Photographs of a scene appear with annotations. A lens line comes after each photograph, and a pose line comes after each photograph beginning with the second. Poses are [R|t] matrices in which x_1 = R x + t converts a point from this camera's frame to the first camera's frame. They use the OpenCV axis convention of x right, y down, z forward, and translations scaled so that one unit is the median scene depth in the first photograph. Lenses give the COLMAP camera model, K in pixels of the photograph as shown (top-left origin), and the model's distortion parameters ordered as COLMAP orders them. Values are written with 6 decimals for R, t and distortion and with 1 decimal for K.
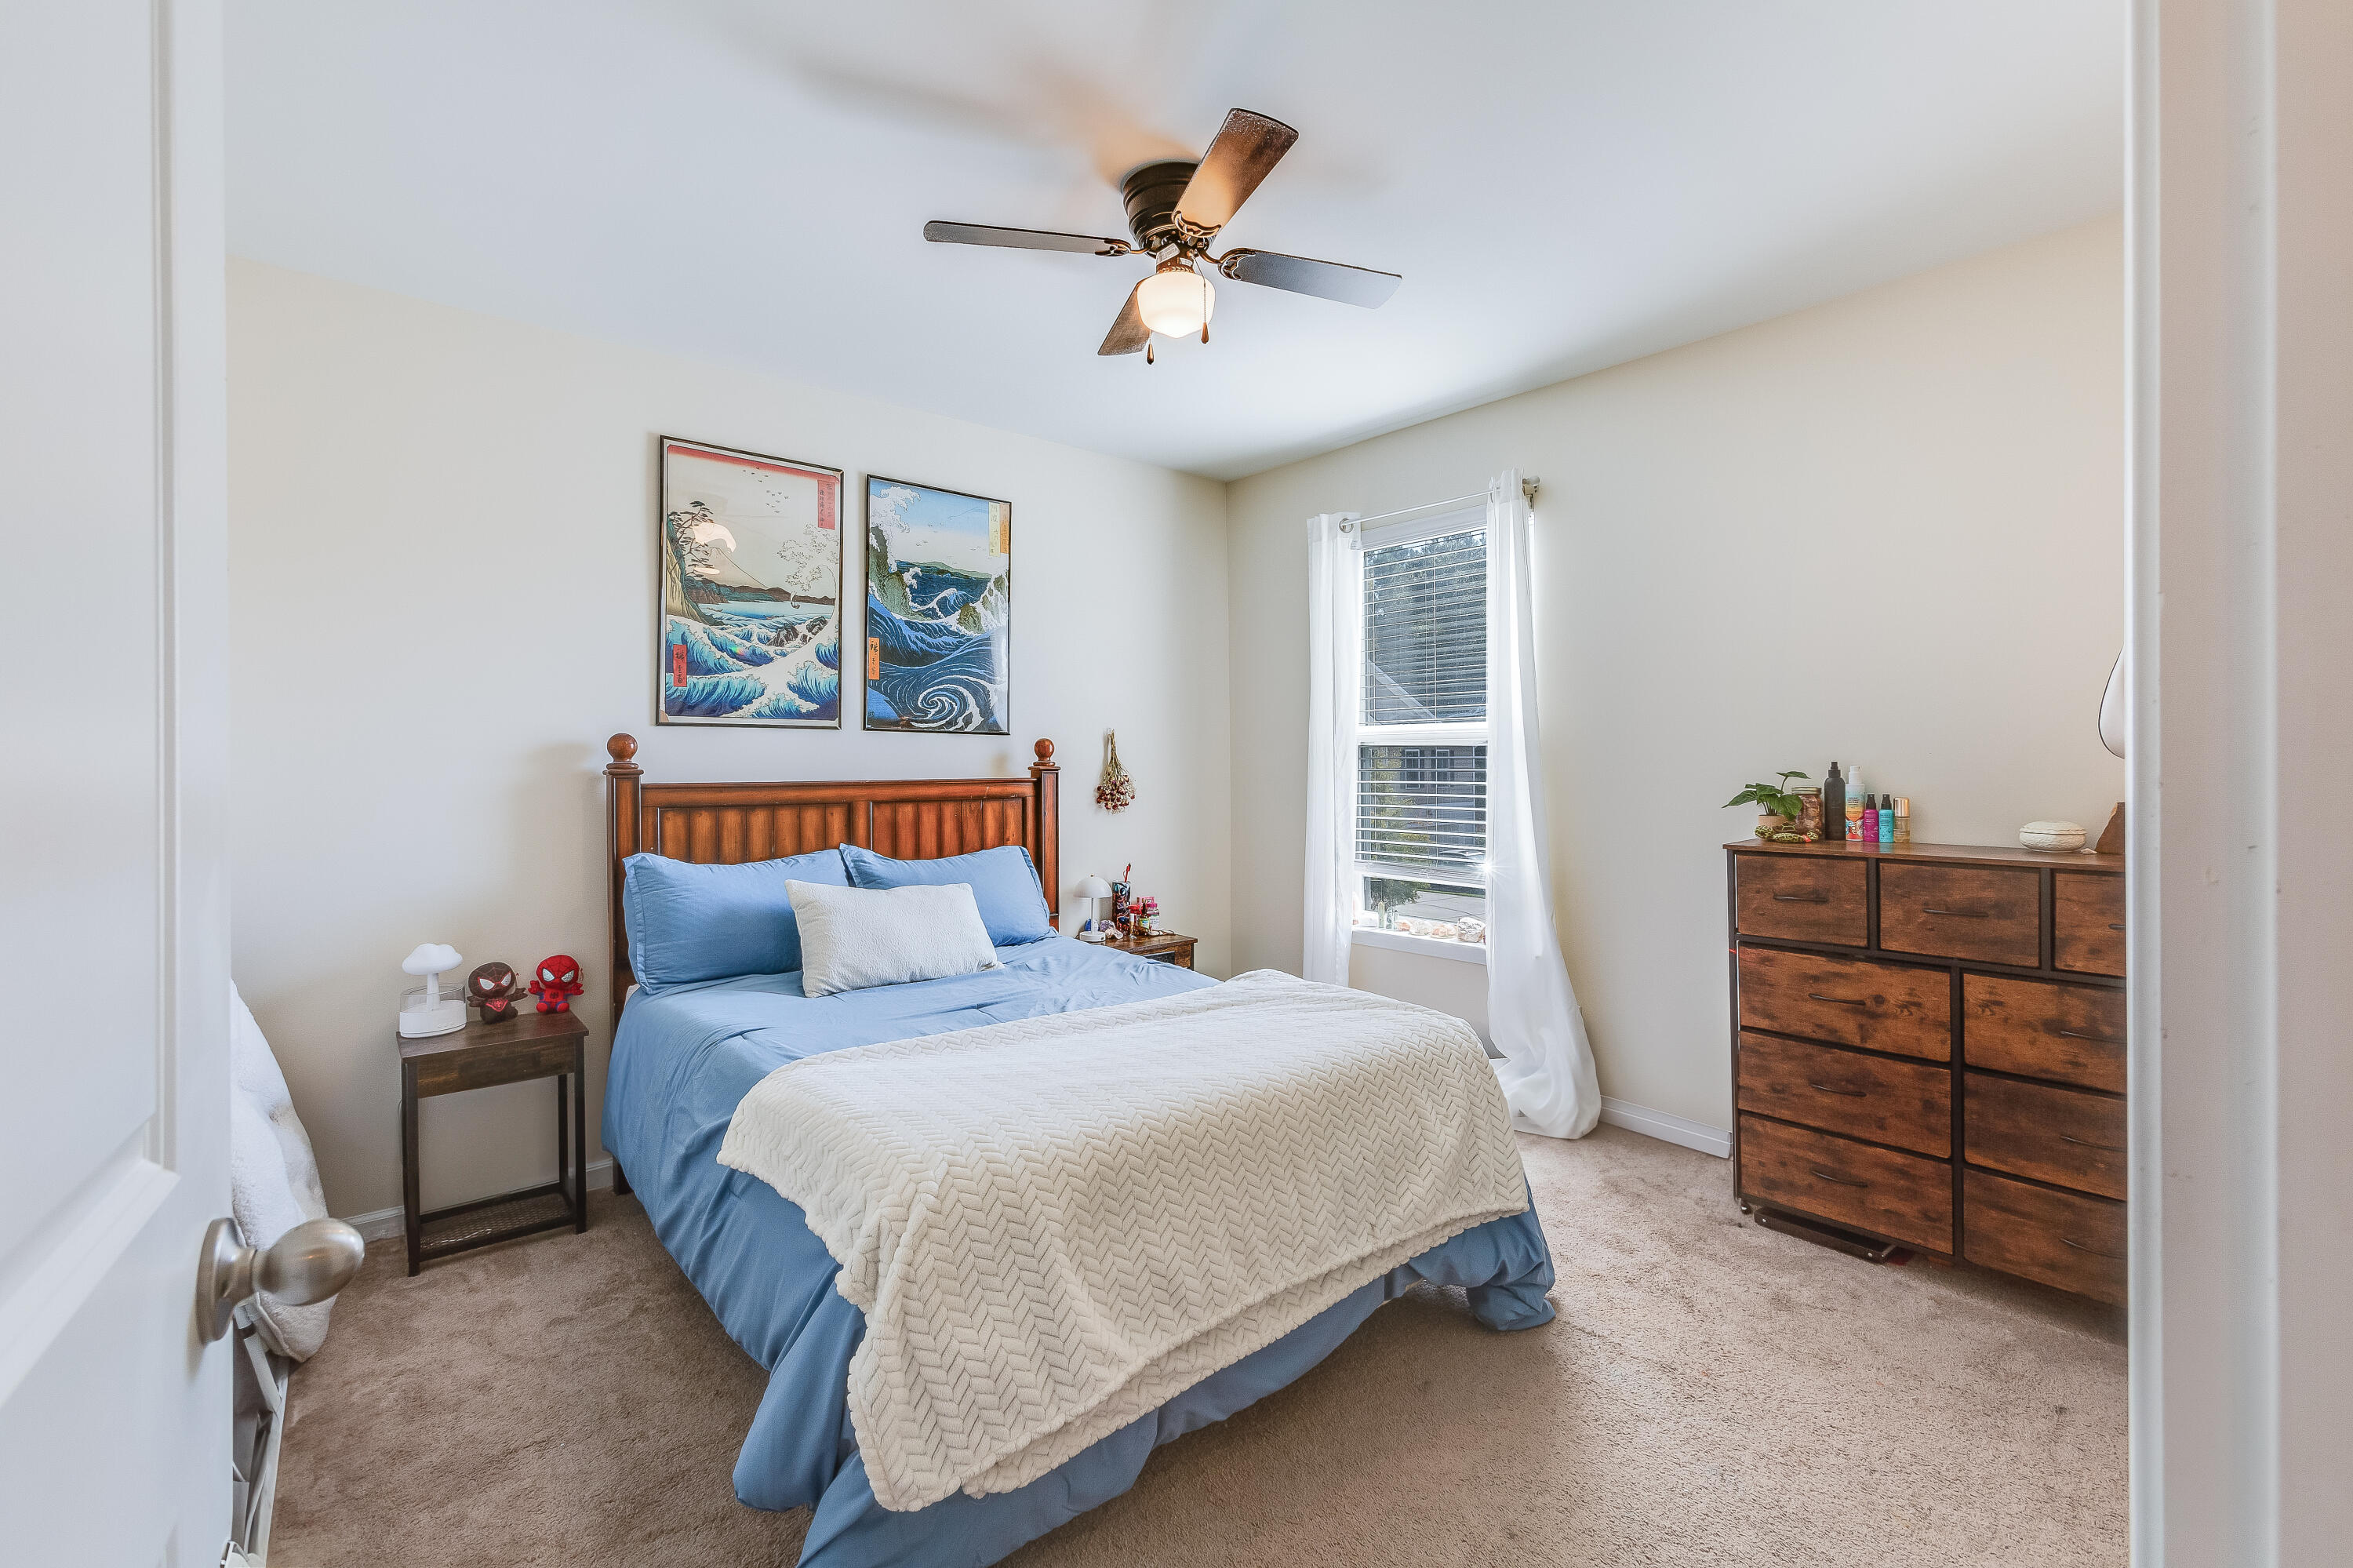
lens RADIAL K [[1052.4, 0, 1177.6], [0, 1052.4, 773.9], [0, 0, 1]] dist [-0.013725, 0.008266]
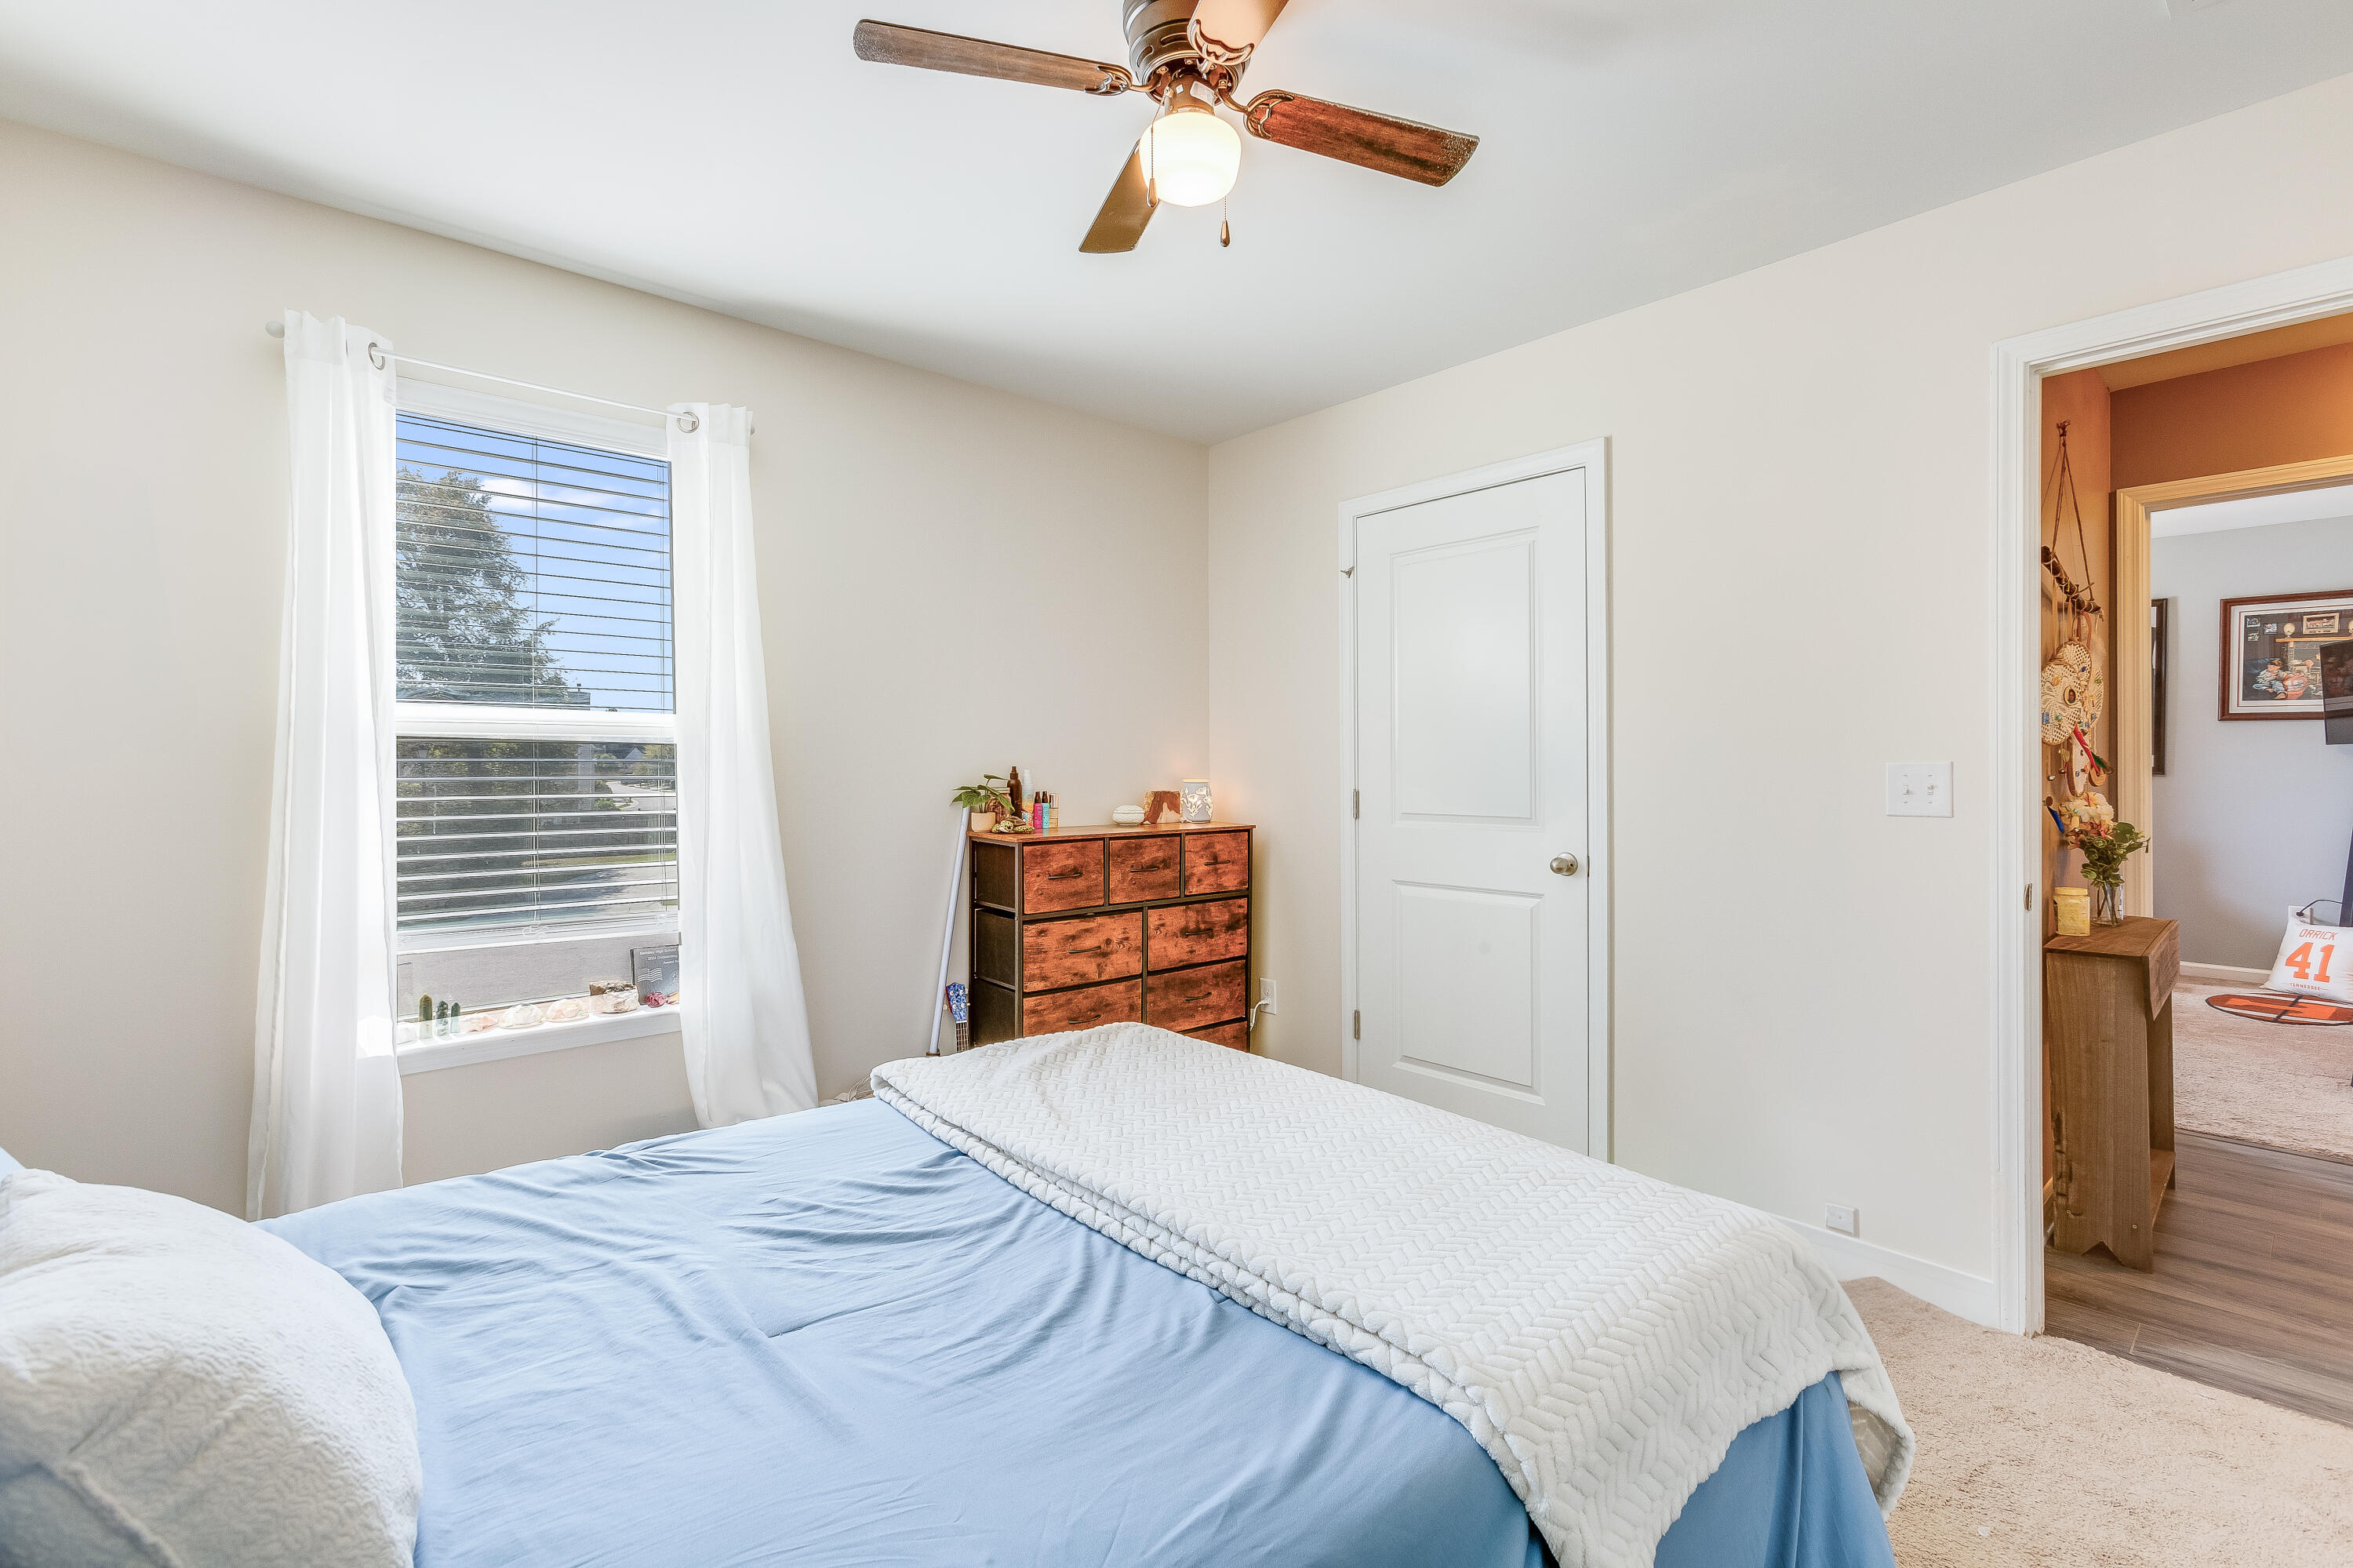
lens RADIAL K [[1052.4, 0, 1177.2], [0, 1052.4, 767.8], [0, 0, 1]] dist [-0.013725, 0.008266]
pose [[-0.020180, 0.003711, 0.999789, -0.667985], [0.014828, 0.999884, -0.003412, -0.003038], [-0.999686, 0.014756, -0.020233, 0.905686]]
